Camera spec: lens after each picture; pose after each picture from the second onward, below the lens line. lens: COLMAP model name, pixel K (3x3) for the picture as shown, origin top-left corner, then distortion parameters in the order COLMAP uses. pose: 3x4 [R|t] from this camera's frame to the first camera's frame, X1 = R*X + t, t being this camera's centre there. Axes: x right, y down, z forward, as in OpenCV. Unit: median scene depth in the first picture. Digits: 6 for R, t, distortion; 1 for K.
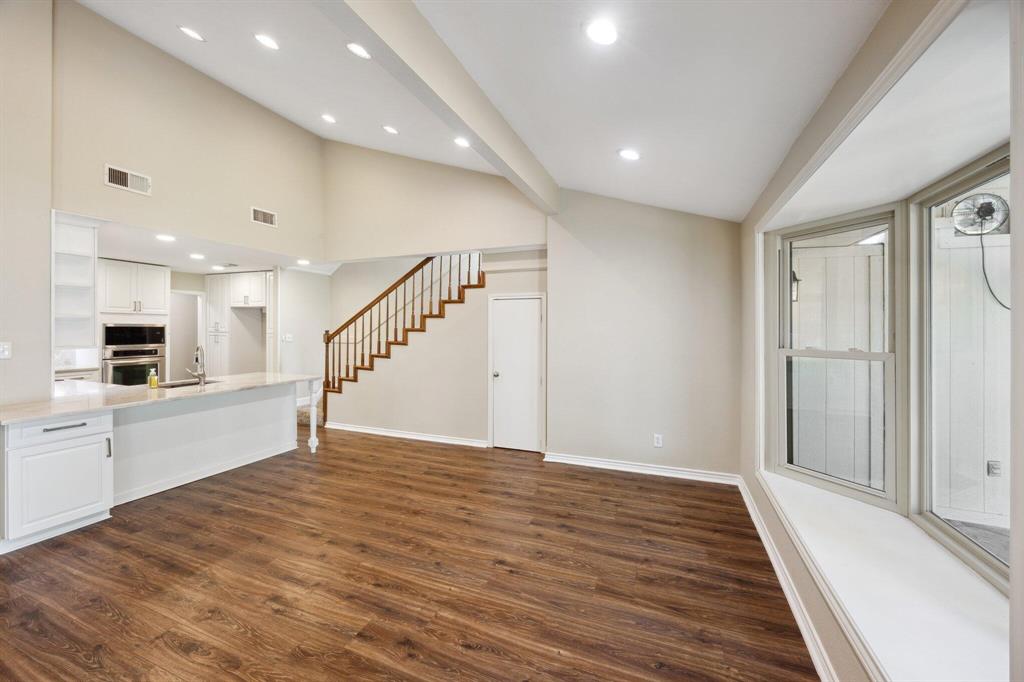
lens RADIAL K [[398.6, 0, 506.1], [0, 398.6, 327.4], [0, 0, 1]] dist [-0.002409, -0.000310]
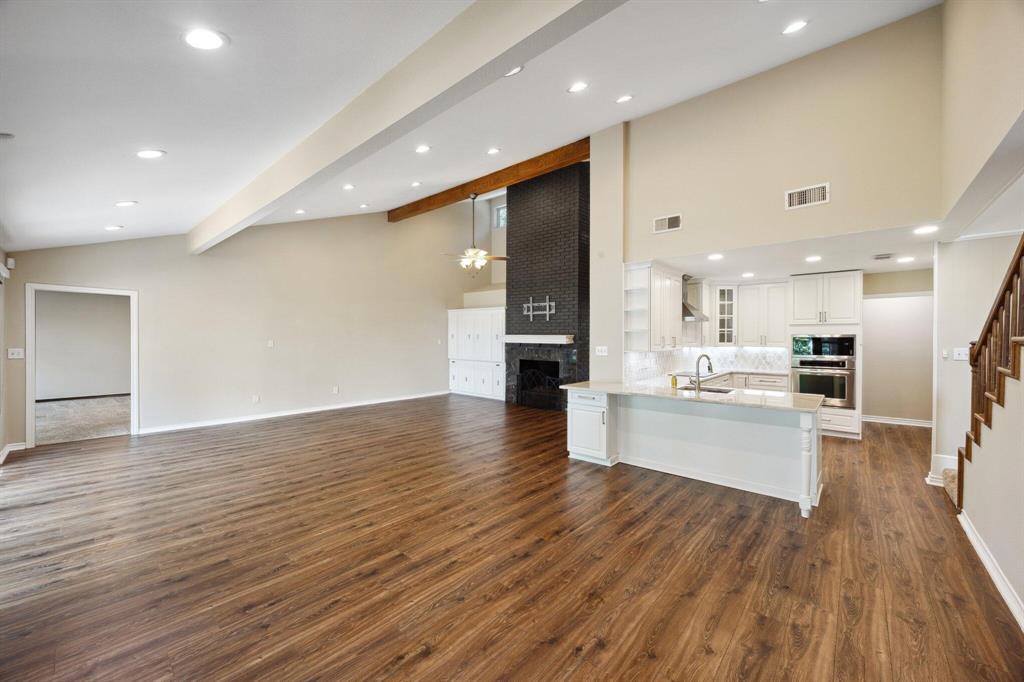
lens RADIAL K [[396.1, 0, 507.6], [0, 396.1, 332.7], [0, 0, 1]] dist [-0.000905, -0.000155]
pose [[-0.334966, -0.018580, -0.942047, 0.400835], [-0.001496, 0.999815, -0.019188, 0.010703], [0.942229, -0.005018, -0.334932, 0.880800]]
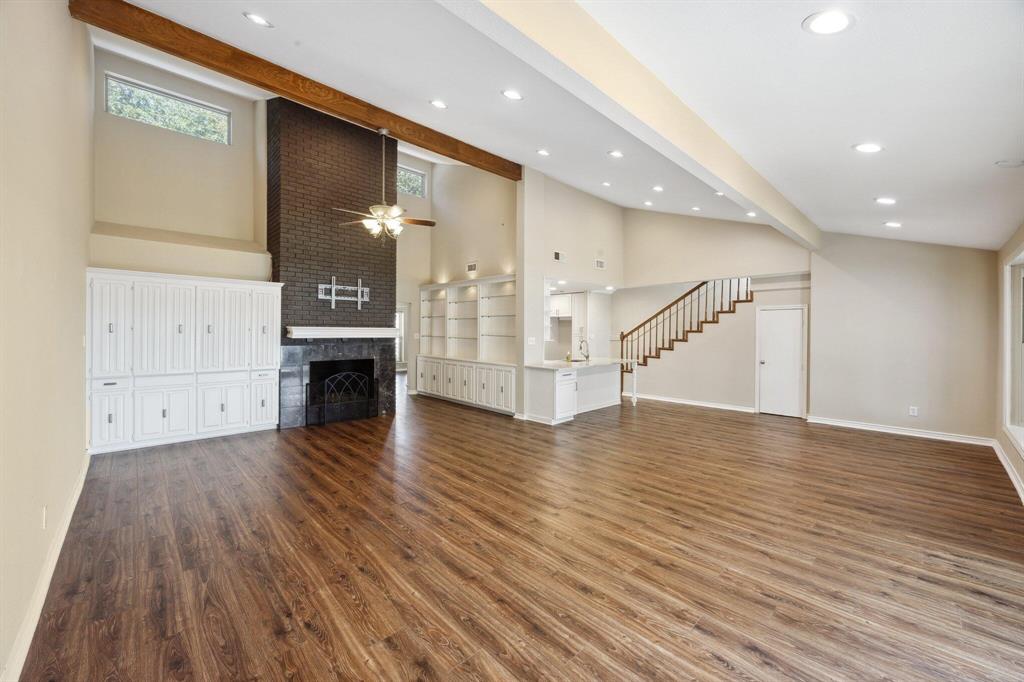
lens RADIAL K [[396.1, 0, 507.6], [0, 396.1, 332.7], [0, 0, 1]] dist [-0.000905, -0.000155]
pose [[0.910497, -0.000128, -0.413515, -0.337872], [0.004212, 0.999951, 0.008965, -0.006716], [0.413494, -0.009904, 0.910453, -0.841348]]
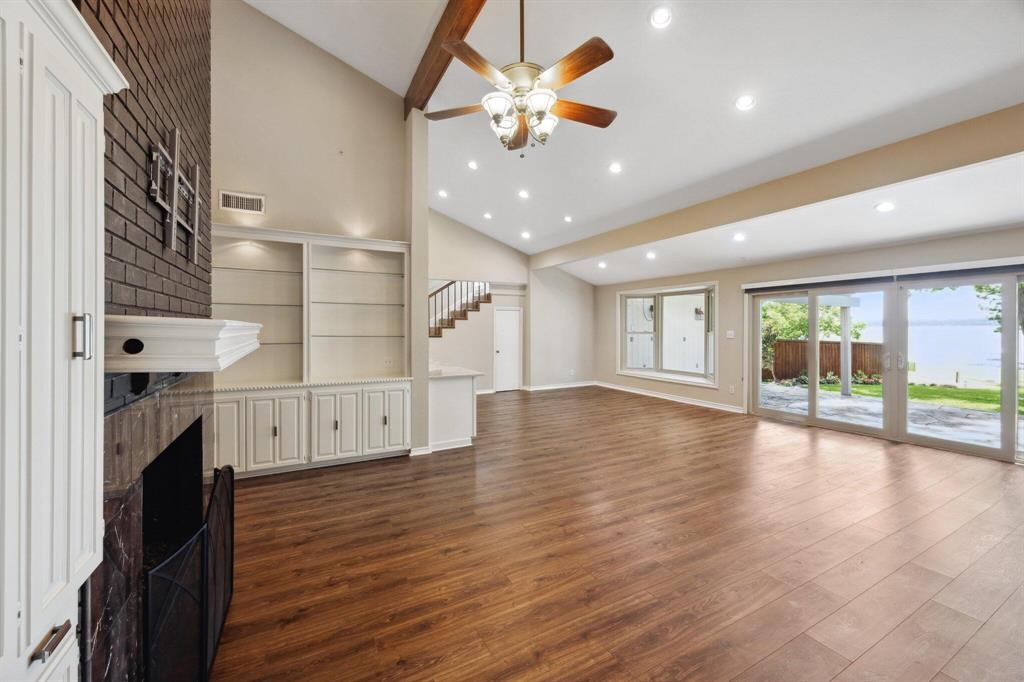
lens RADIAL K [[398.6, 0, 506.1], [0, 398.6, 327.4], [0, 0, 1]] dist [-0.002409, -0.000310]
pose [[0.645307, -0.008179, 0.763879, -1.708264], [0.001846, 0.999956, 0.009148, -0.008983], [-0.763921, -0.004494, 0.645294, -0.240084]]
